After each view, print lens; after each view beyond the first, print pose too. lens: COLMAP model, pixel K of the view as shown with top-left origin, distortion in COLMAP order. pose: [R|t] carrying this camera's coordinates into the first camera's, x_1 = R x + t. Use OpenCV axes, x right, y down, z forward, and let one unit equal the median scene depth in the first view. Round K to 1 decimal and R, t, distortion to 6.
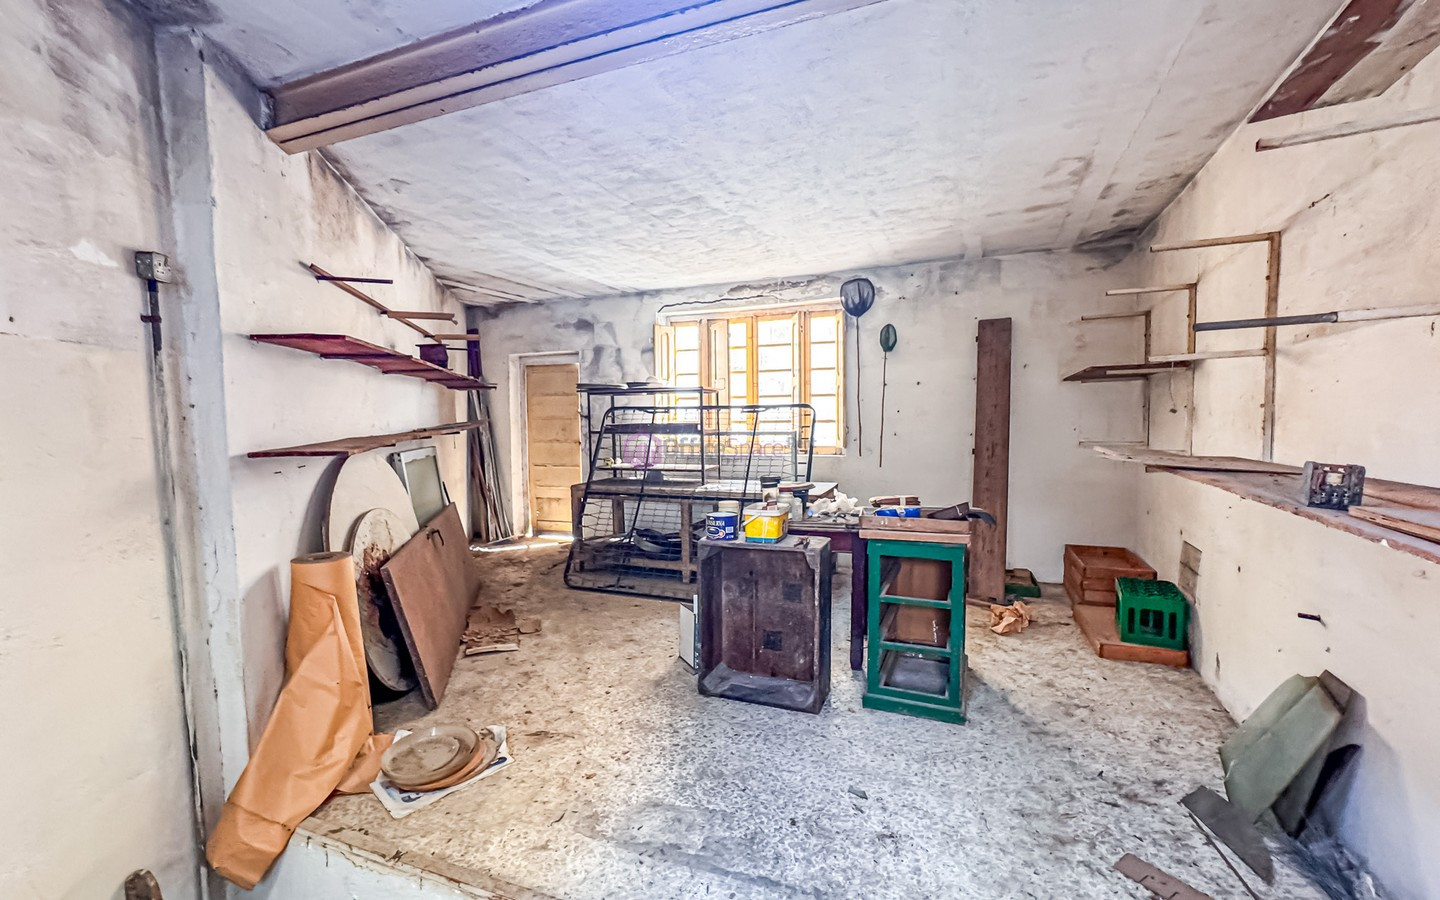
lens RADIAL K [[583.2, 0, 723.1], [0, 583.2, 452.4], [0, 0, 1]] dist [-0.000796, -0.000031]
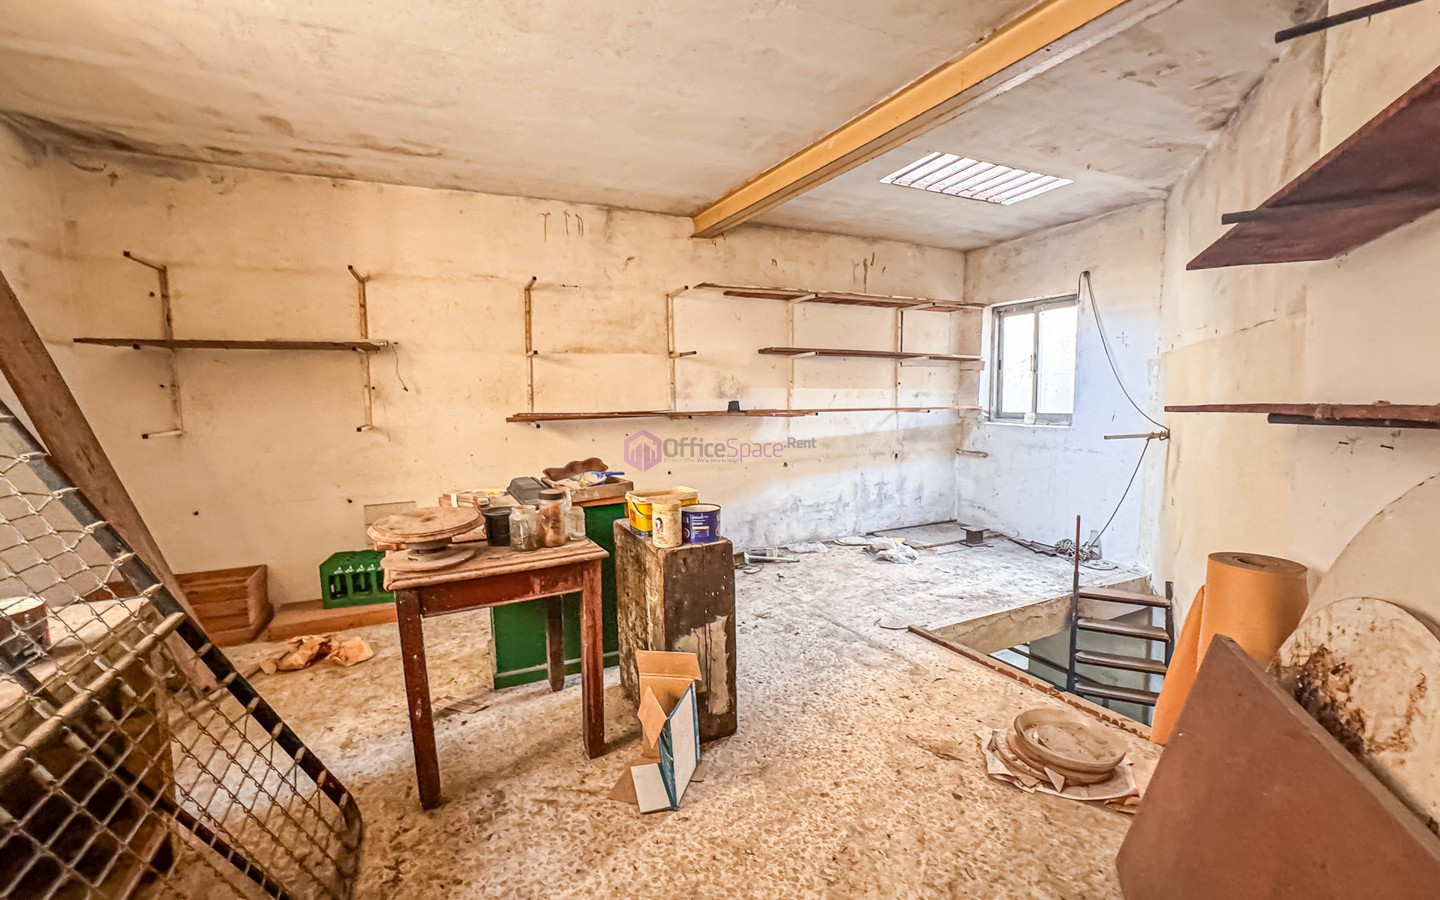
lens RADIAL K [[583.2, 0, 720.0], [0, 583.2, 455.9], [0, 0, 1]] dist [-0.000796, -0.000031]
pose [[-0.742462, -0.045026, 0.668373, -0.509200], [0.062051, 0.988826, 0.135543, -0.060444], [-0.667008, 0.142109, -0.731372, 1.462791]]
